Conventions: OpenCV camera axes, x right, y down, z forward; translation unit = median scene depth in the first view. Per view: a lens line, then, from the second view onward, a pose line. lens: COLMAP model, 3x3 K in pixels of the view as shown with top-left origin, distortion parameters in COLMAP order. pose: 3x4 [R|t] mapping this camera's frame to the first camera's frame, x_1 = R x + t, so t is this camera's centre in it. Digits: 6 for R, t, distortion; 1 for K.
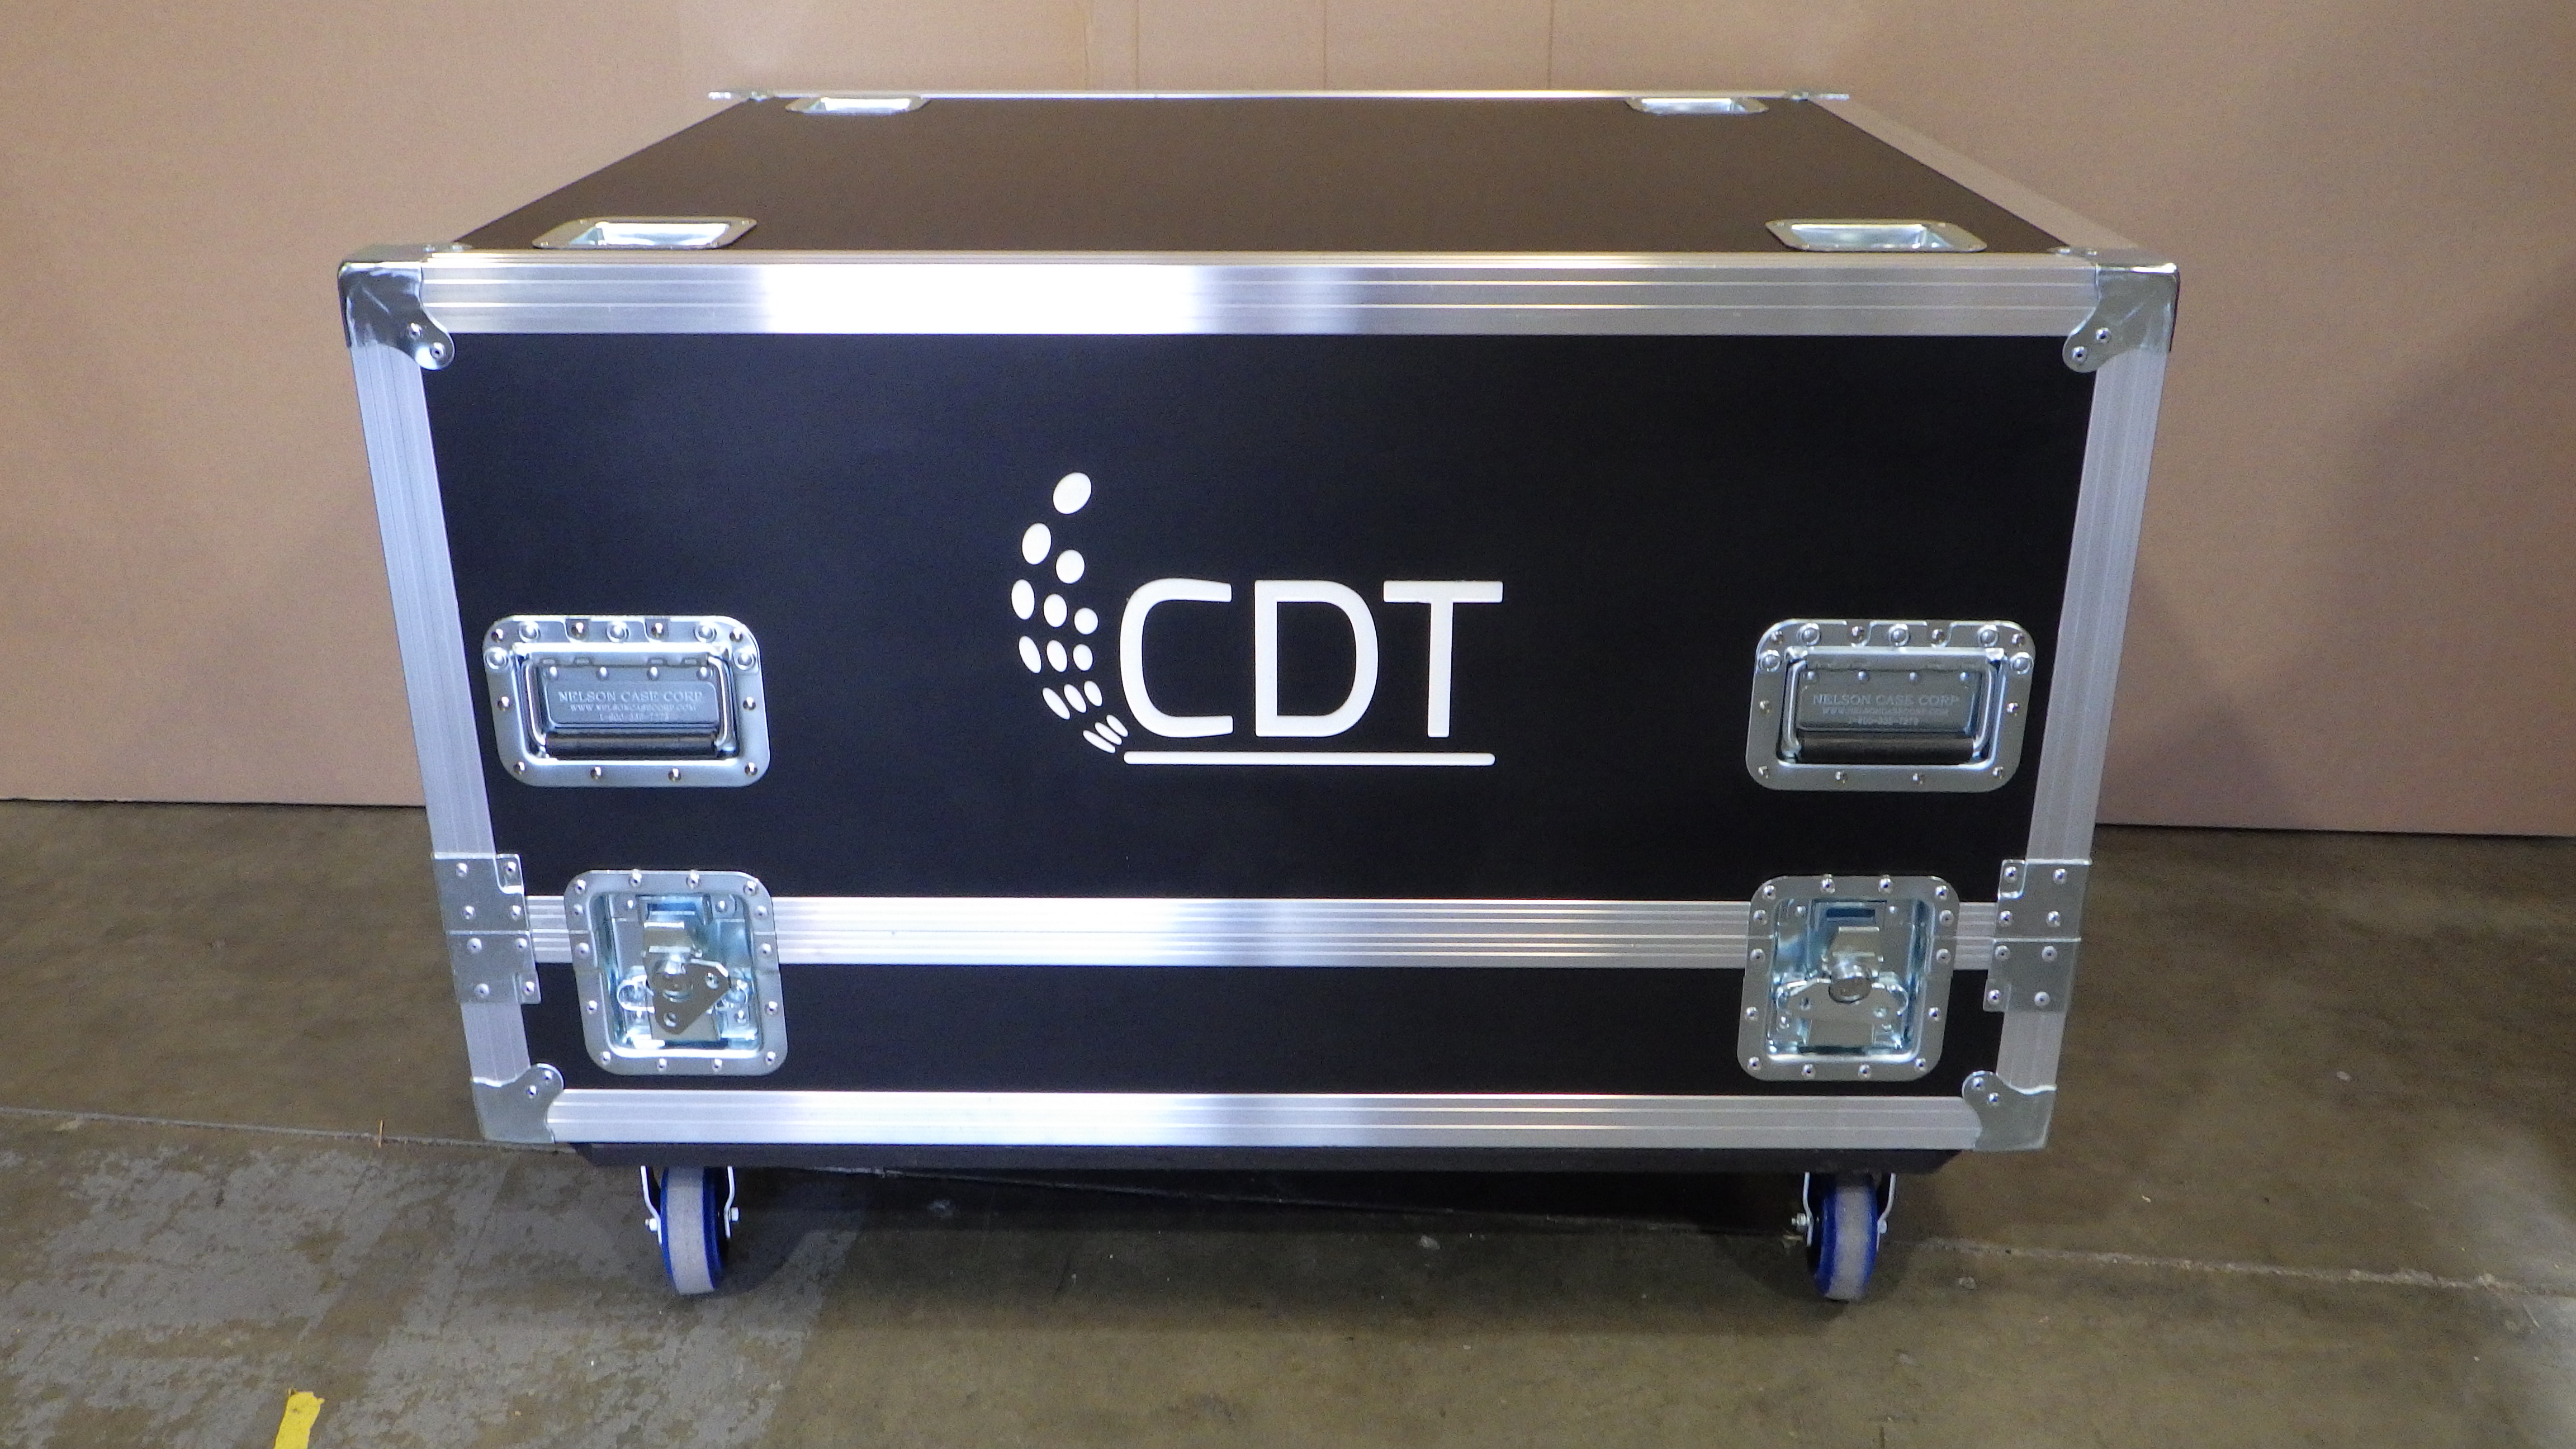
lens RADIAL K [[2136.5, 0, 1288.6], [0, 2136.5, 692.8], [0, 0, 1]] dist [-0.001964, 0.007140]
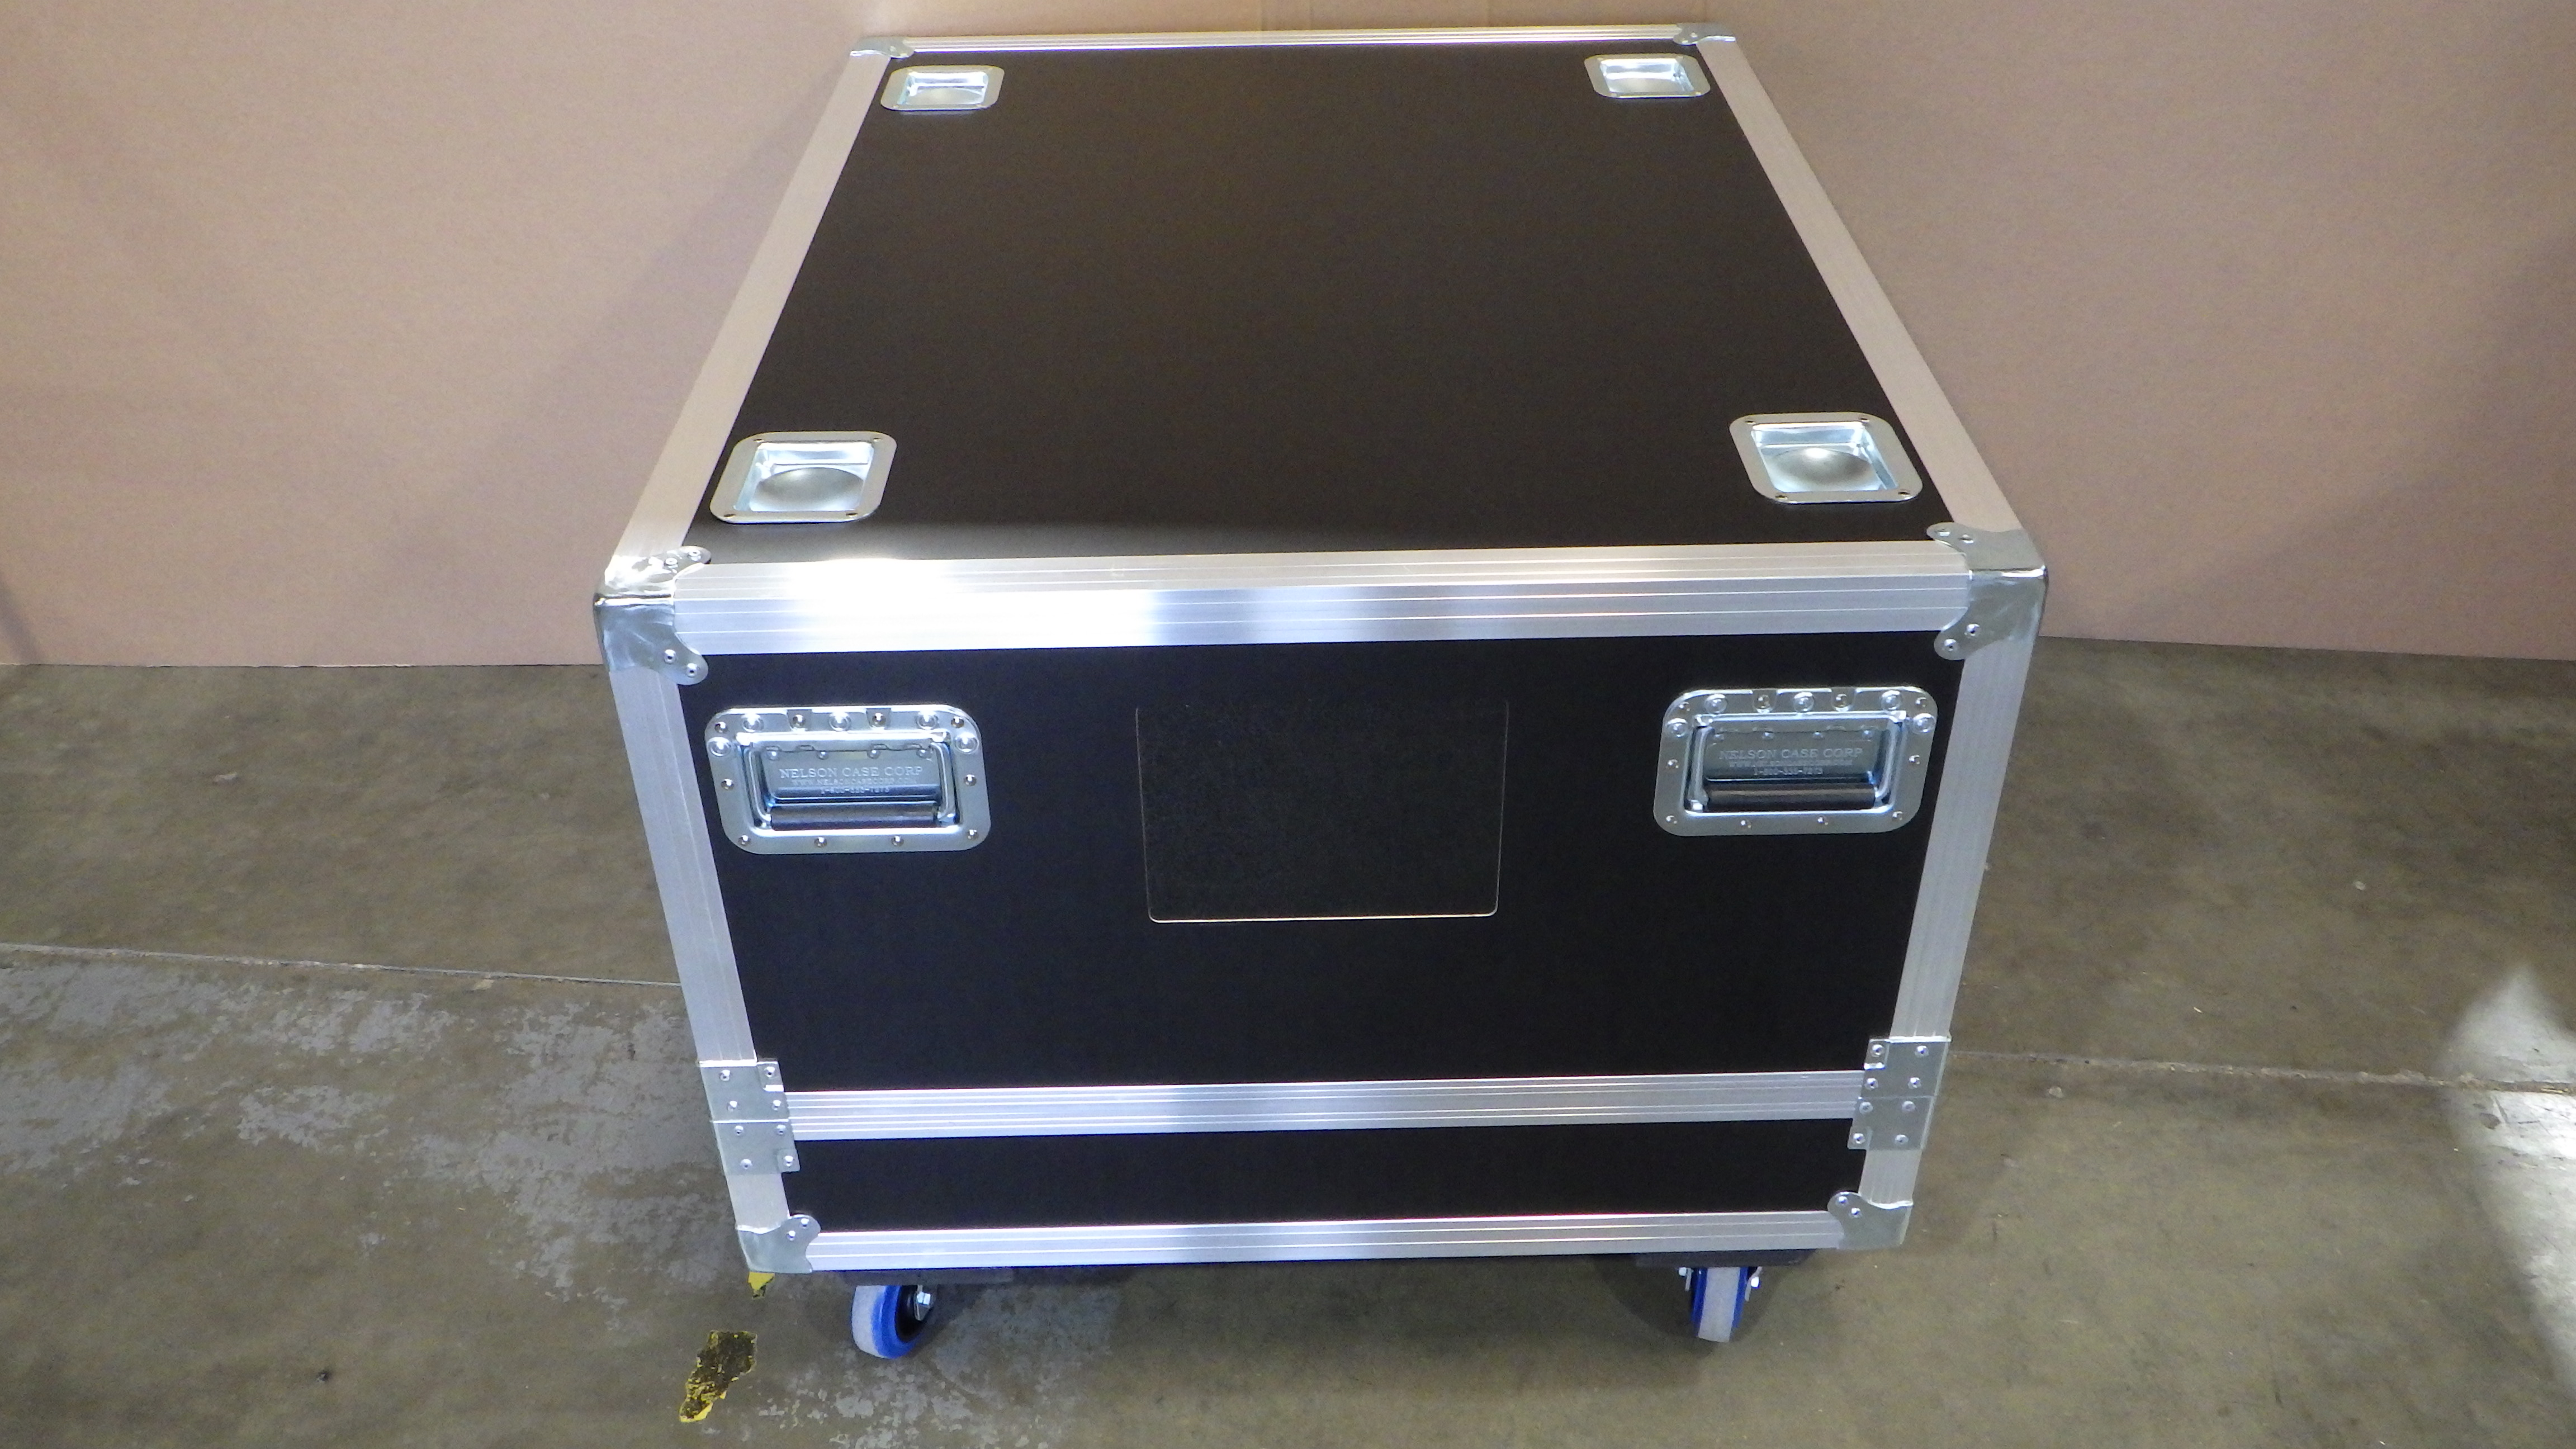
lens RADIAL K [[2136.5, 0, 1288.6], [0, 2136.5, 692.8], [0, 0, 1]] dist [-0.001964, 0.007140]
pose [[0.999643, -0.024421, 0.010812, -0.144756], [0.021542, 0.976582, 0.214065, -0.238295], [-0.015787, -0.213756, 0.976759, -0.172505]]
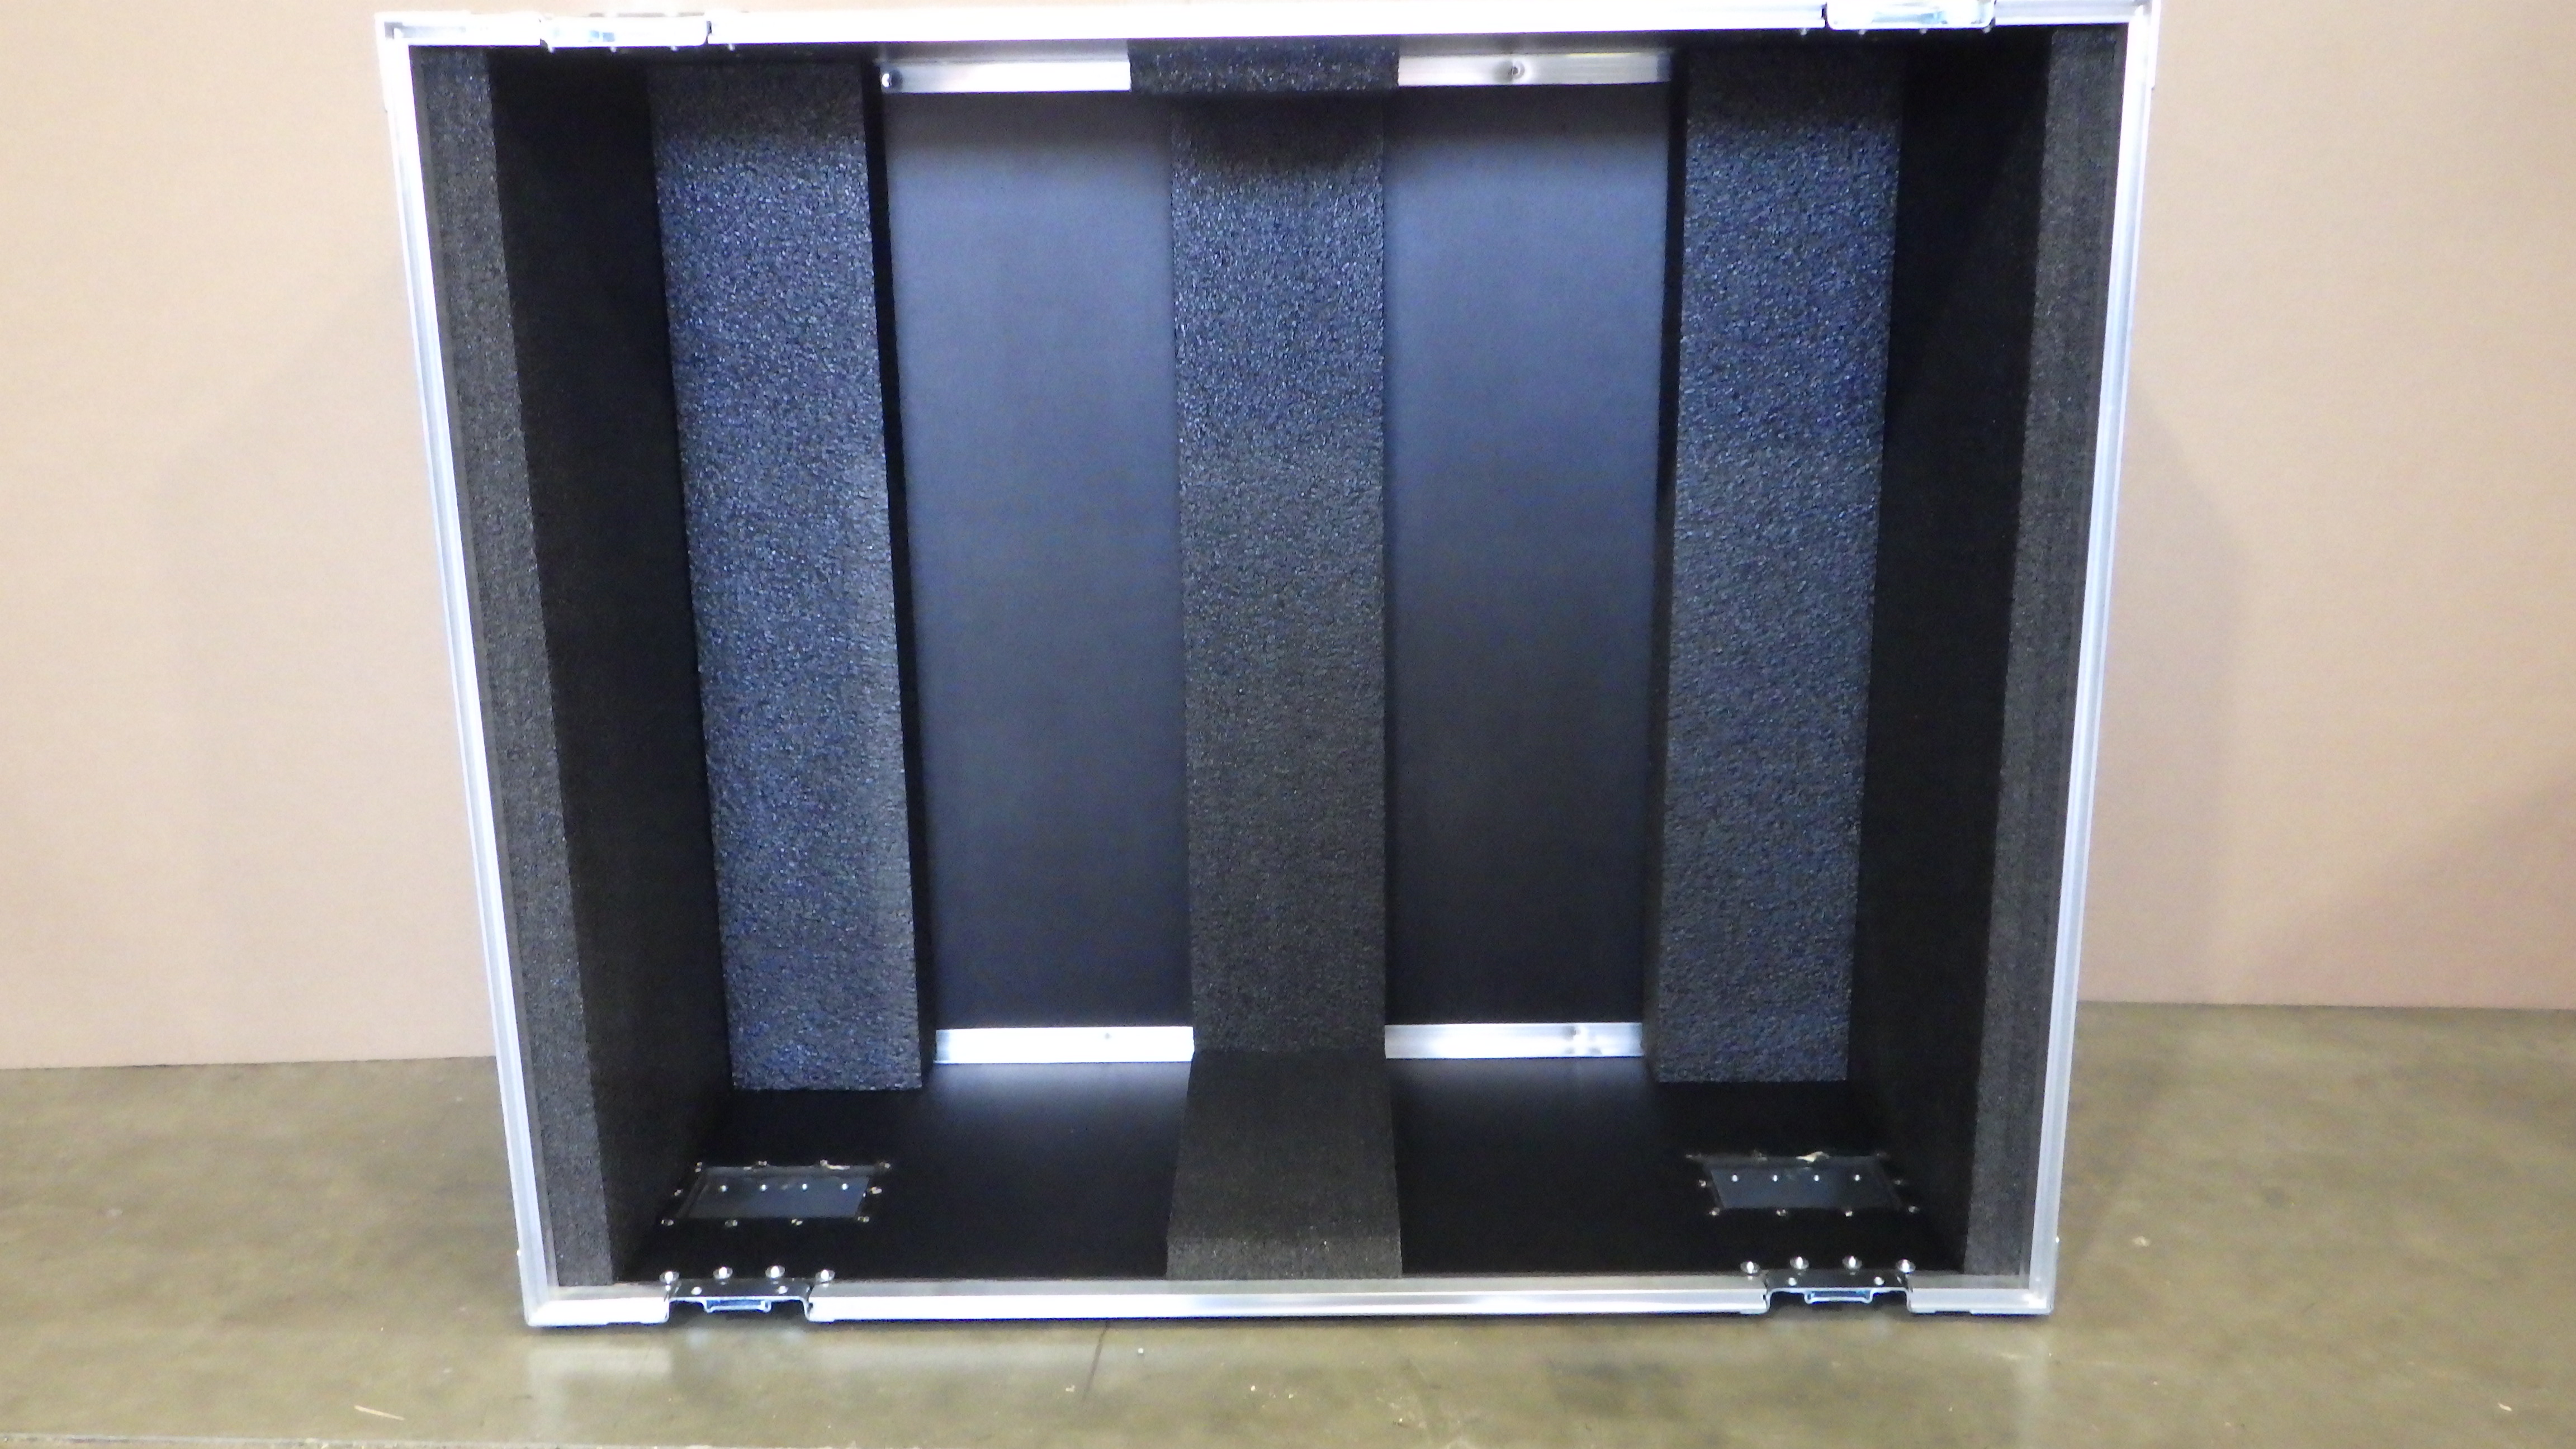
lens RADIAL K [[2136.5, 0, 1288.6], [0, 2136.5, 692.8], [0, 0, 1]] dist [-0.001964, 0.007140]
pose [[0.997704, -0.031643, 0.059877, -0.124717], [0.038354, 0.992685, -0.114481, 0.041102], [-0.055817, 0.116515, 0.991619, 0.182962]]
